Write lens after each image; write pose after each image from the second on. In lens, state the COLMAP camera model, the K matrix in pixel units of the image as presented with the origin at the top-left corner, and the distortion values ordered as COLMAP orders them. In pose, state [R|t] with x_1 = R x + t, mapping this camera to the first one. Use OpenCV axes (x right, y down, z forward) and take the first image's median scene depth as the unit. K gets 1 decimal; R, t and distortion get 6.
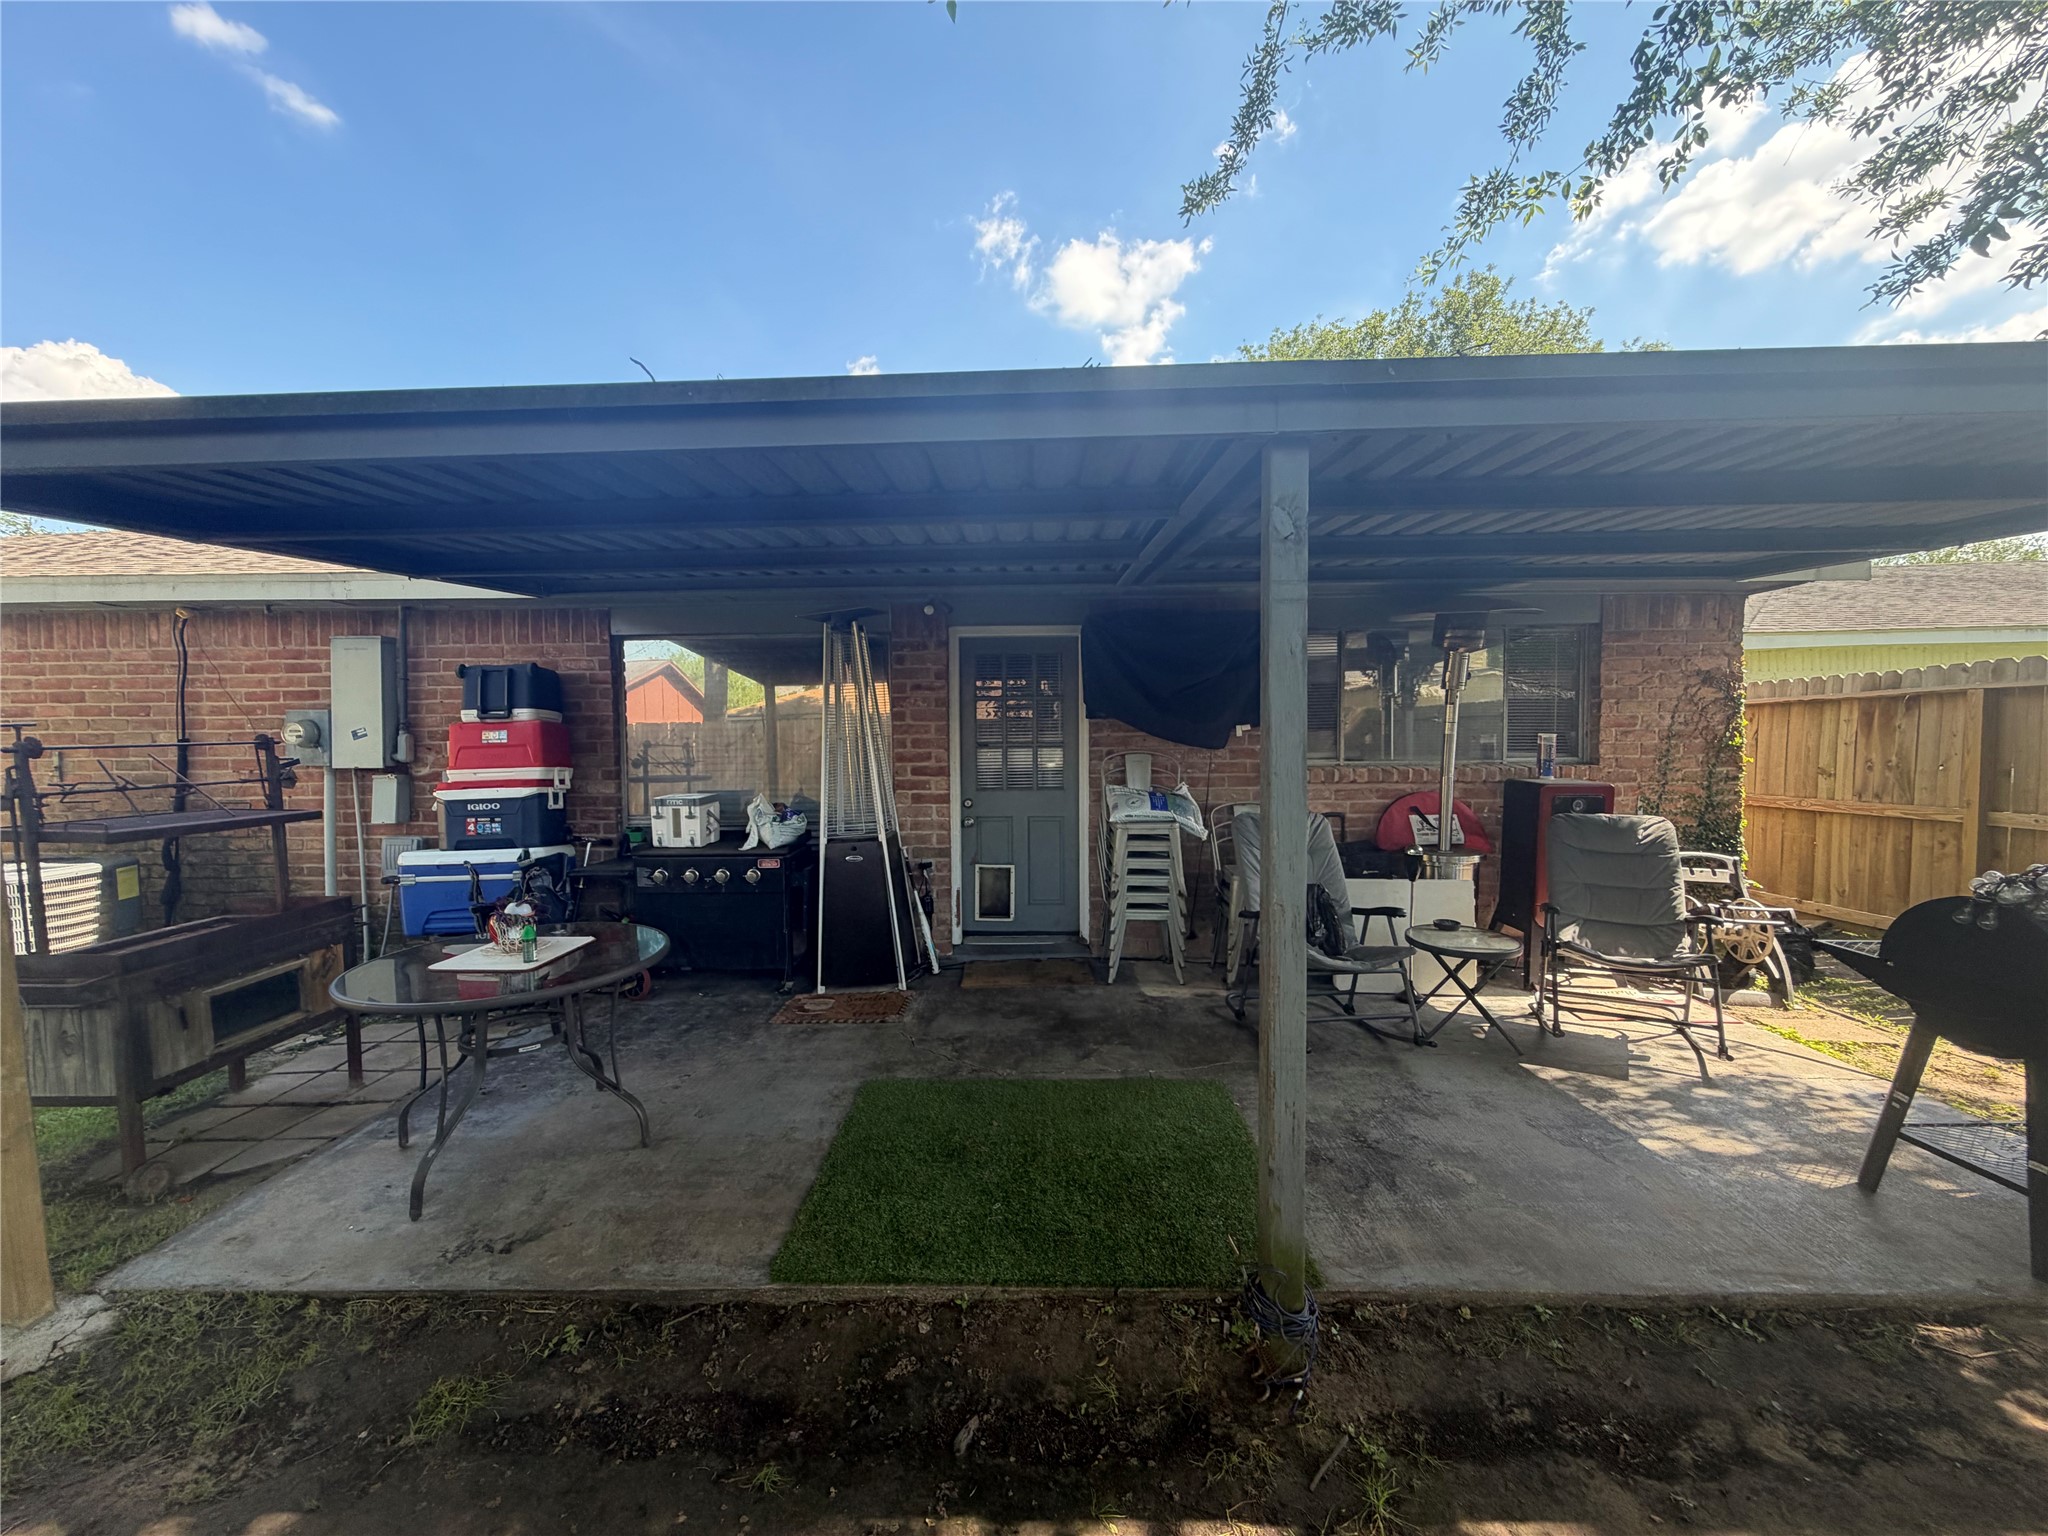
lens RADIAL K [[817.7, 0, 1018.4], [0, 817.7, 770.4], [0, 0, 1]] dist [0.001547, -0.000273]
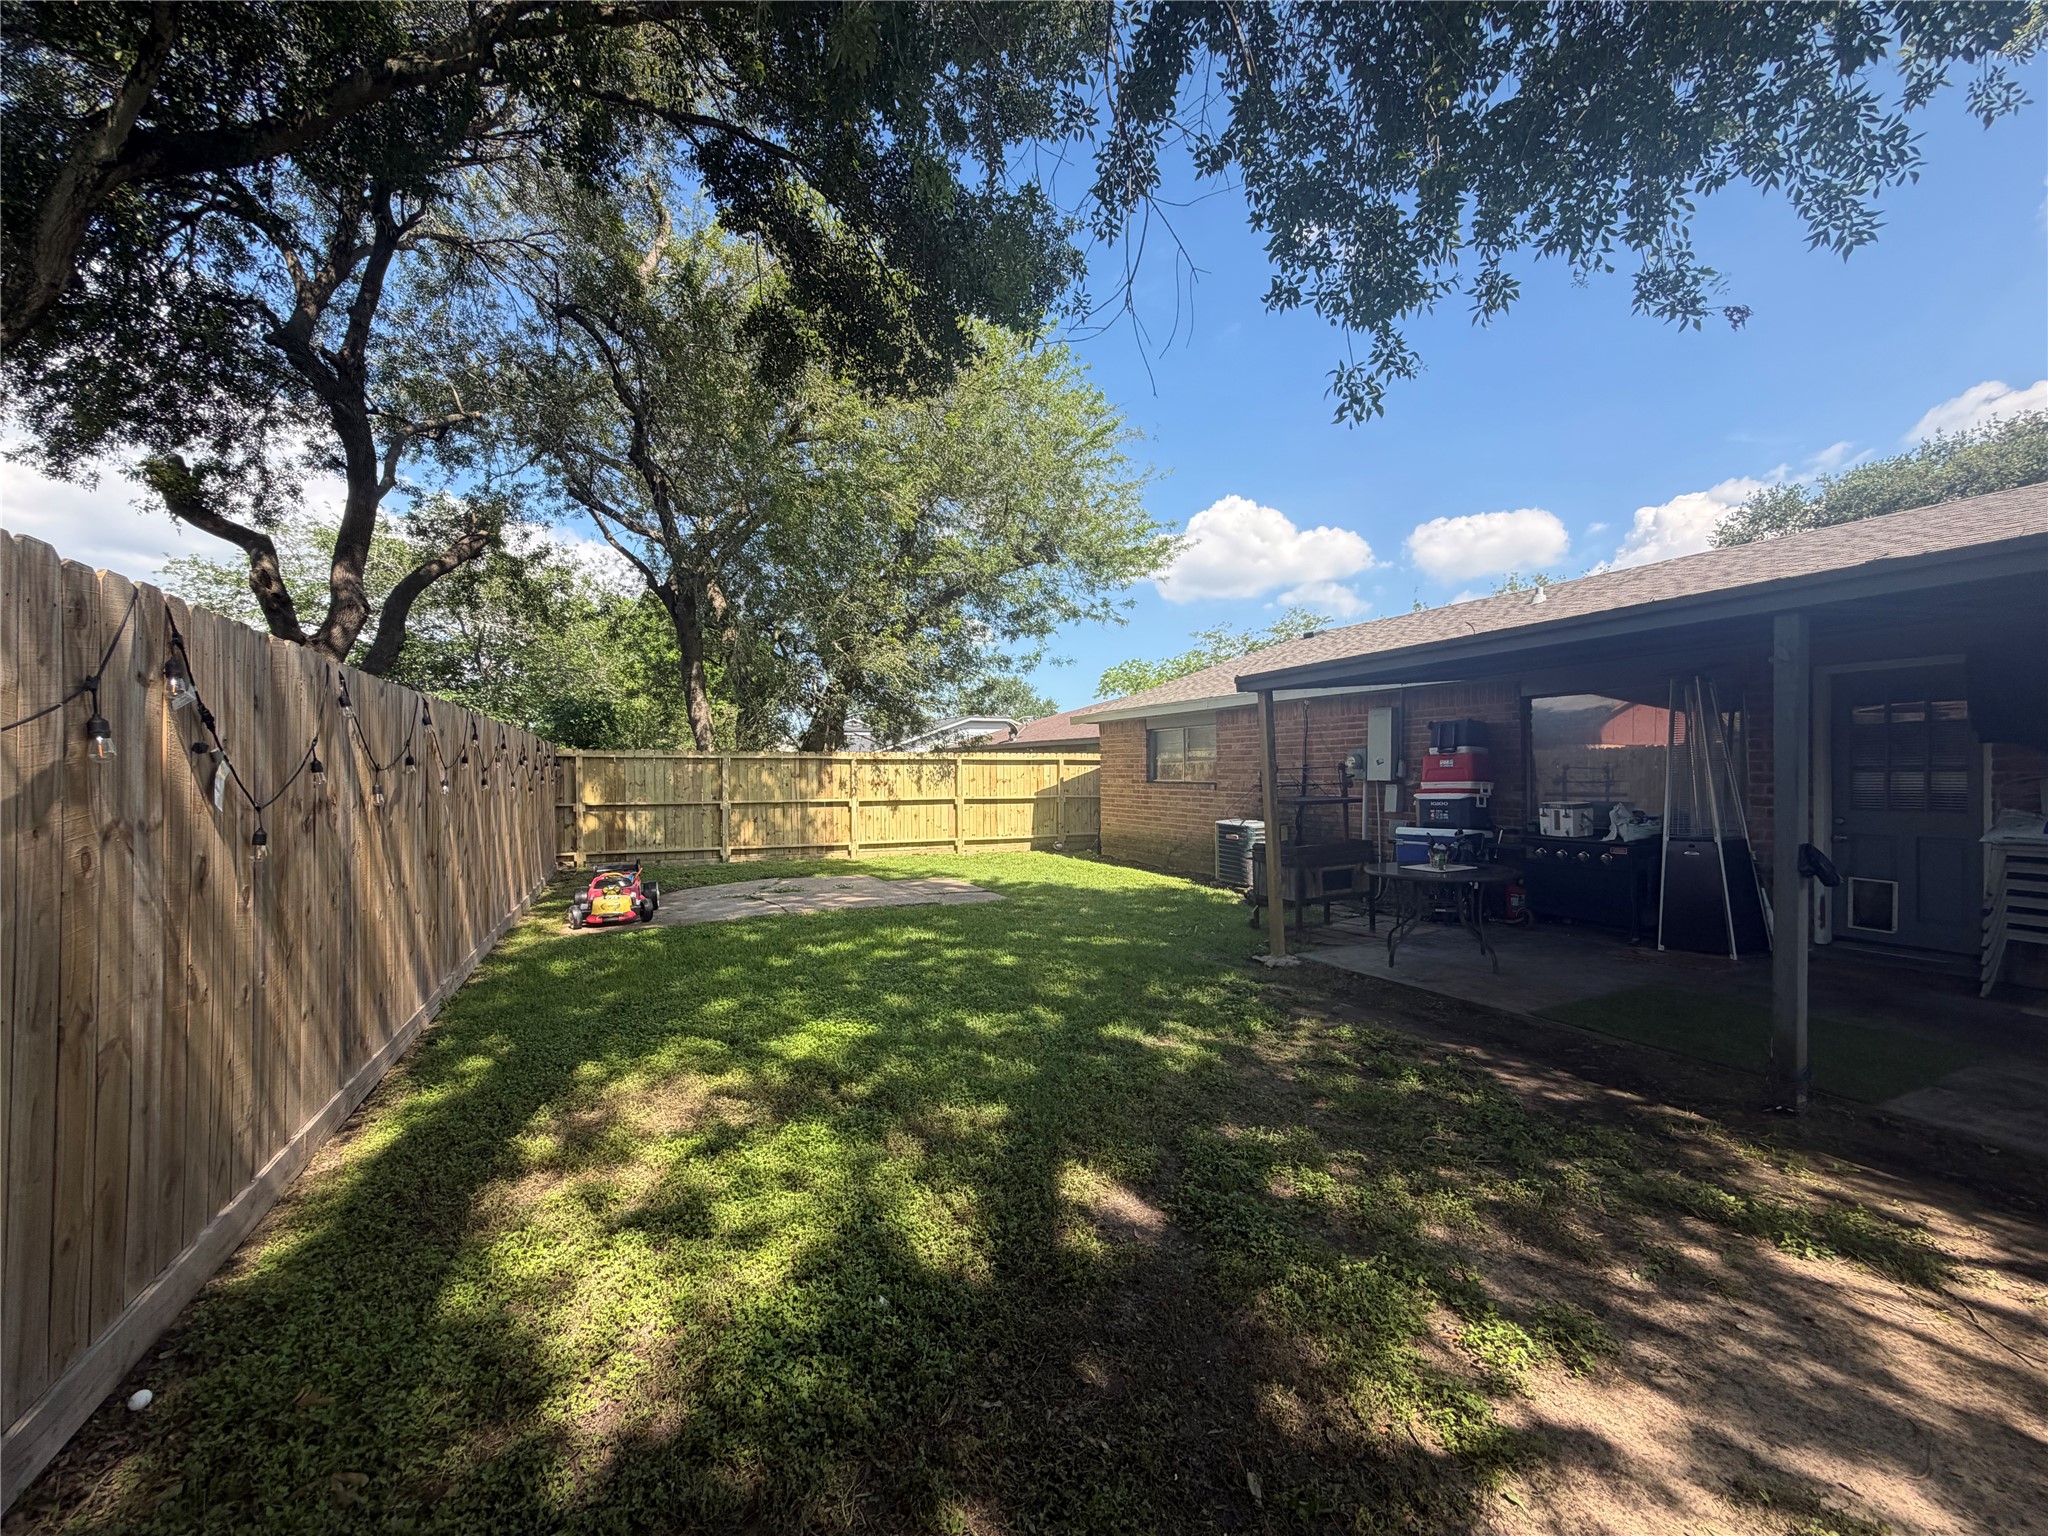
lens RADIAL K [[817.7, 0, 1018.4], [0, 817.7, 770.4], [0, 0, 1]] dist [0.001547, -0.000273]
pose [[0.453104, 0.004442, -0.891447, 0.472746], [-0.028942, 0.999534, -0.009730, 0.016048], [0.890988, 0.030209, 0.453021, -0.564893]]
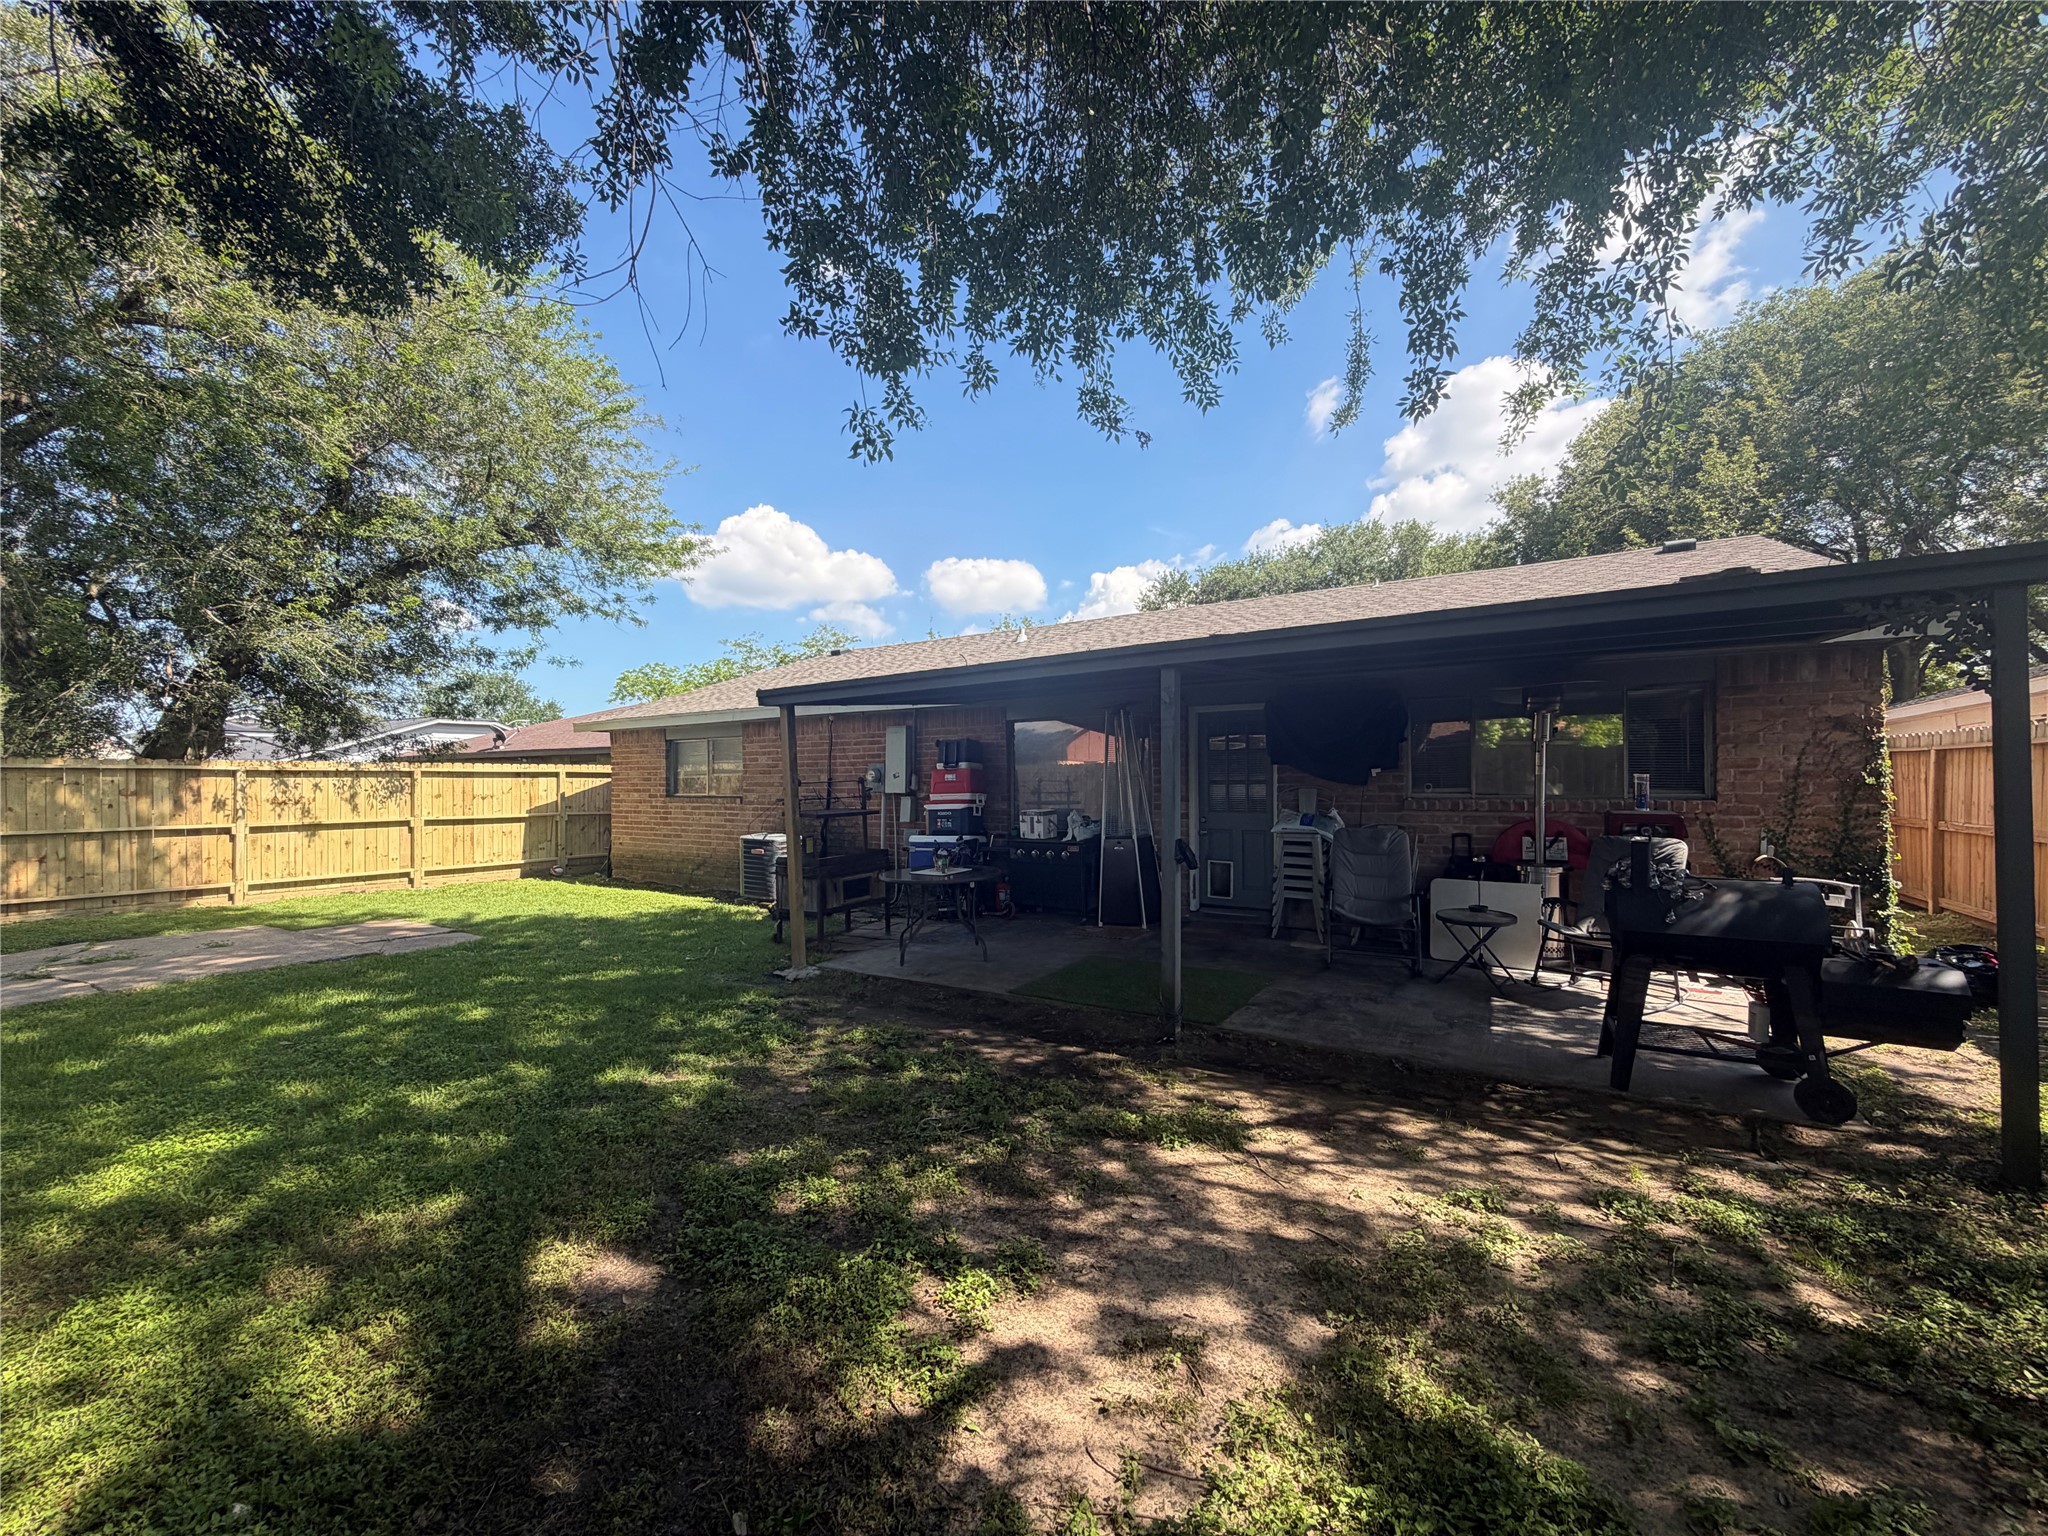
lens RADIAL K [[817.7, 0, 1018.4], [0, 817.7, 770.4], [0, 0, 1]] dist [0.001547, -0.000273]
pose [[0.855498, -0.005050, -0.517782, 0.485251], [-0.016737, 0.999160, -0.037399, 0.011666], [0.517536, 0.040662, 0.854695, -0.552395]]
